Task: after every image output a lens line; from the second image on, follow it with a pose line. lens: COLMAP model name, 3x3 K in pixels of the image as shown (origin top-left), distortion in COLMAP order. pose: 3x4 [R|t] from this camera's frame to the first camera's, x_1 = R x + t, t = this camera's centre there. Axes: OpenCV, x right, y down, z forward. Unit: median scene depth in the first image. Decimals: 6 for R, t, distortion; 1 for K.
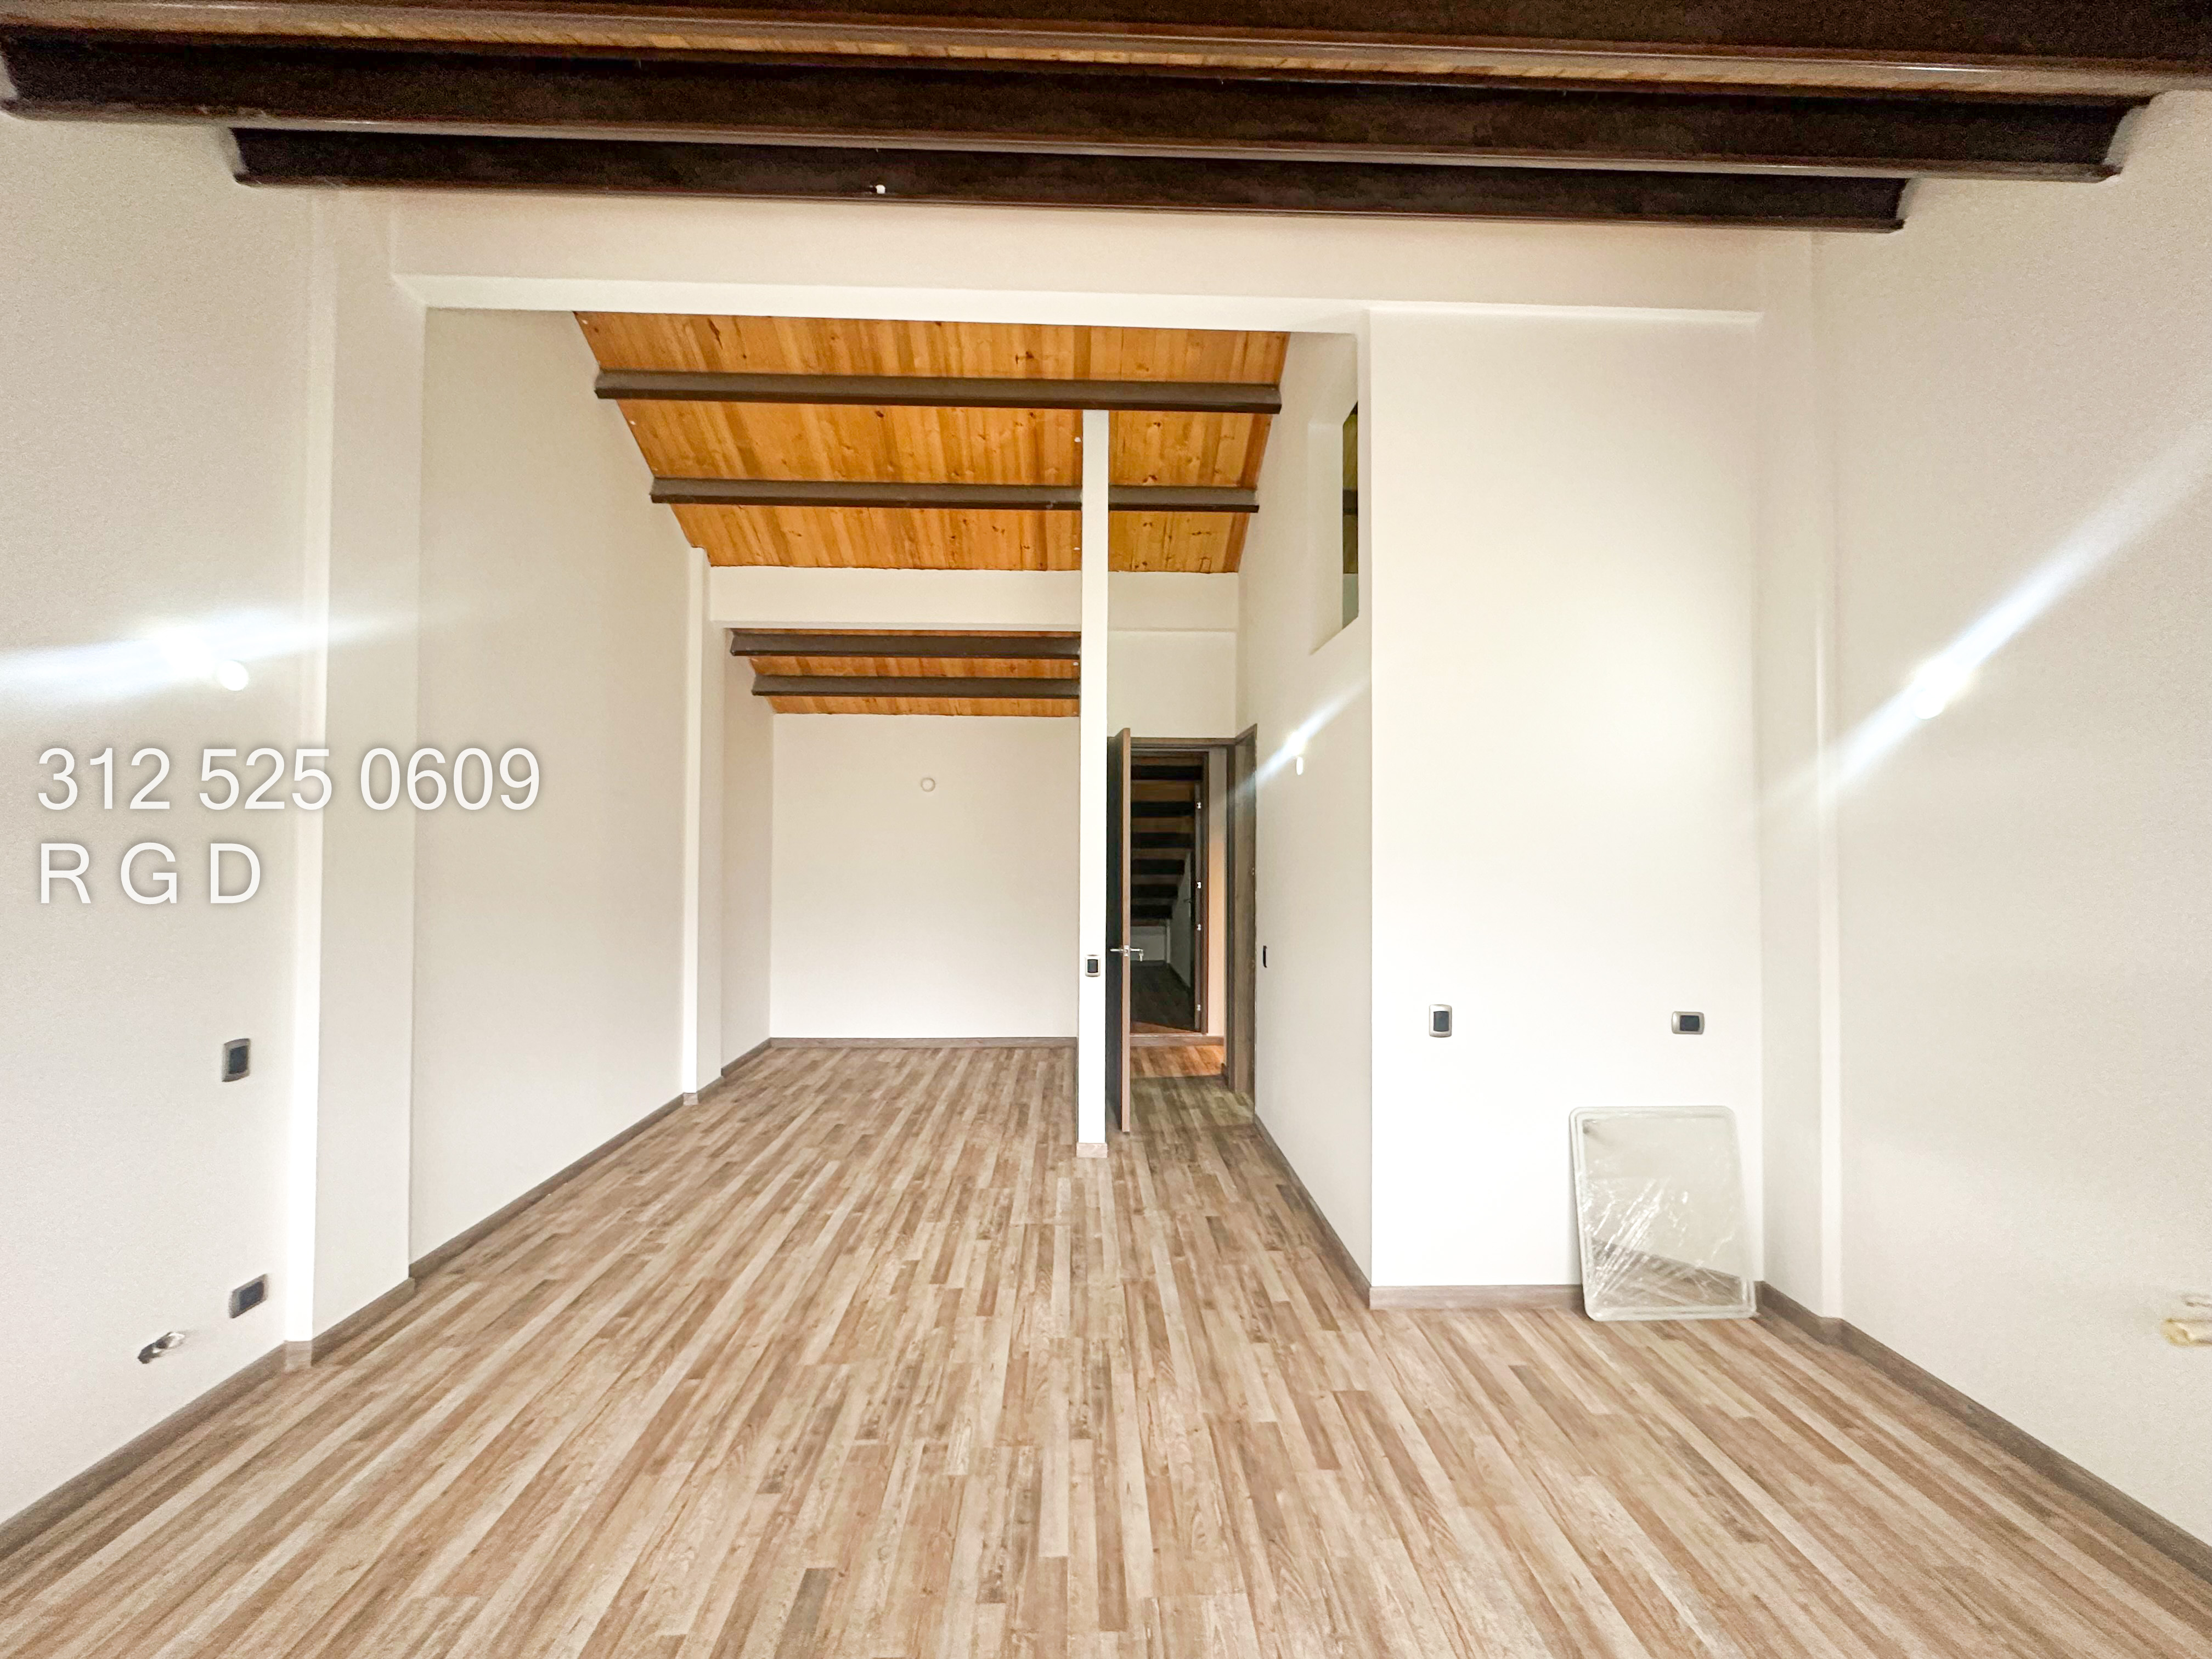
lens RADIAL K [[881.6, 0, 1101.5], [0, 881.6, 834.9], [0, 0, 1]] dist [-0.002394, 0.000389]
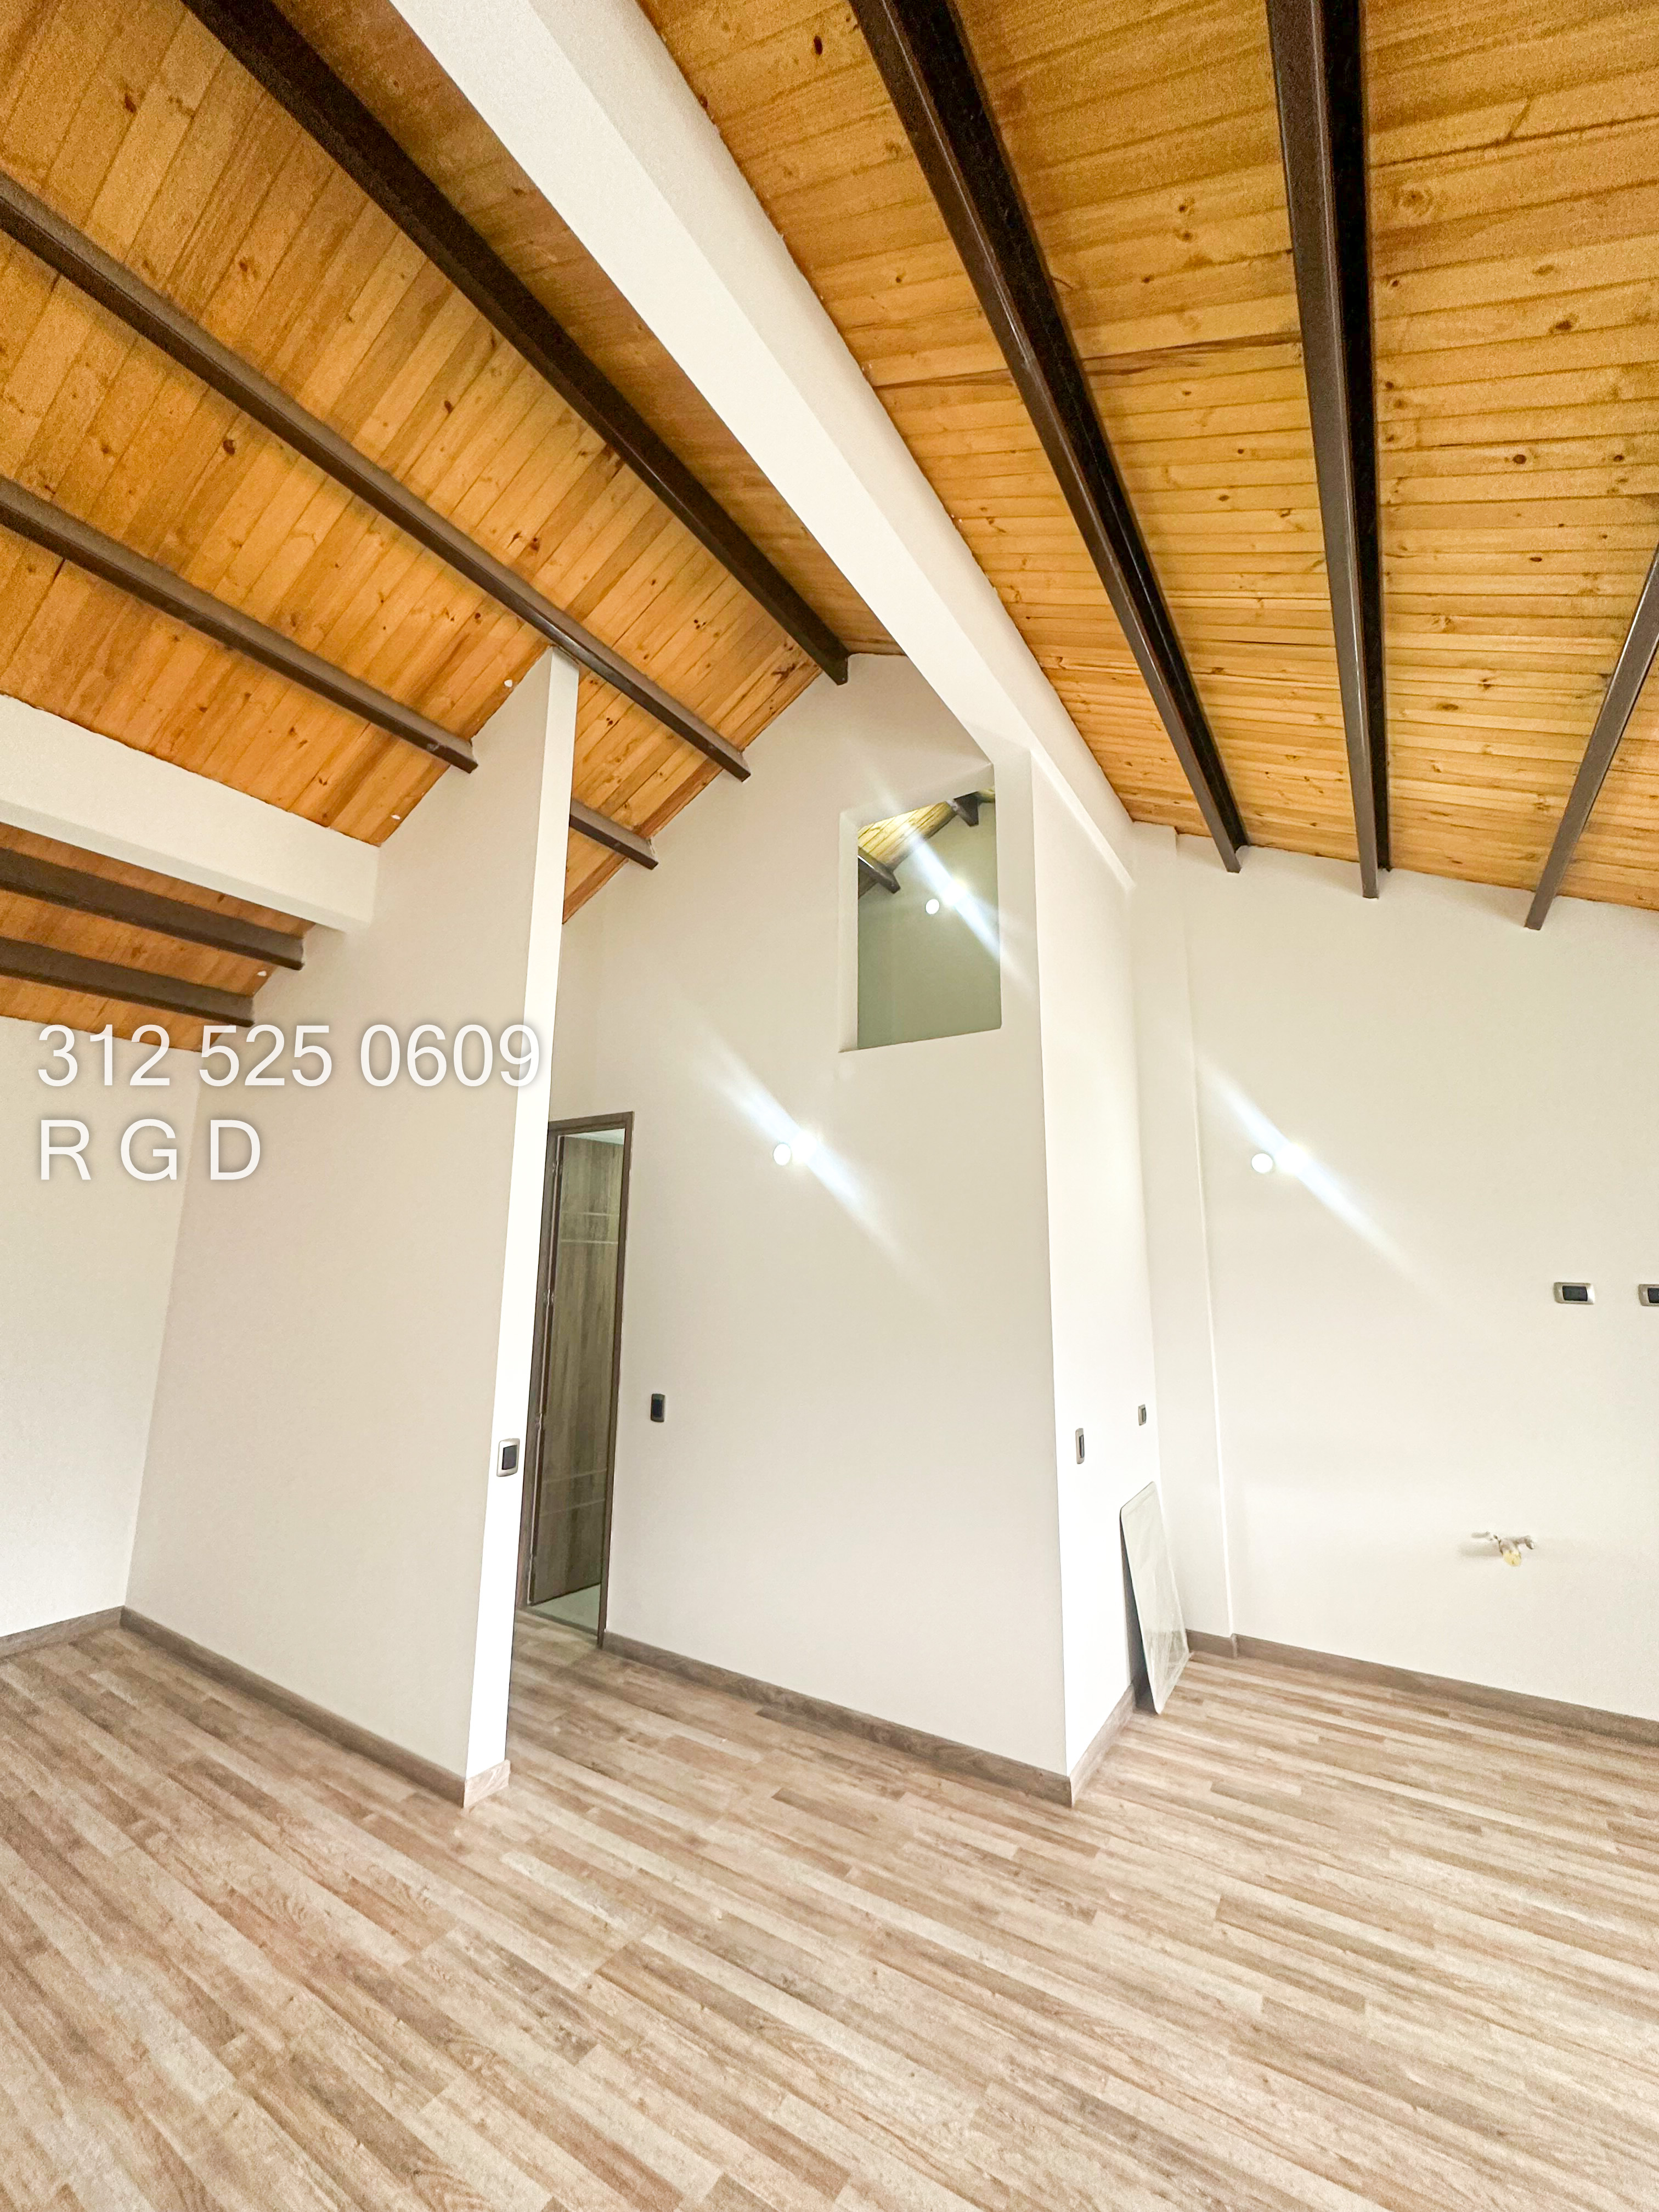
lens RADIAL K [[881.6, 0, 833.0], [0, 881.6, 1107.7], [0, 0, 1]] dist [-0.002394, 0.000389]
pose [[0.563727, 0.147997, 0.812594, -0.532597], [-0.016953, 0.985682, -0.167761, 0.004990], [-0.825787, 0.080796, 0.558164, 0.543538]]
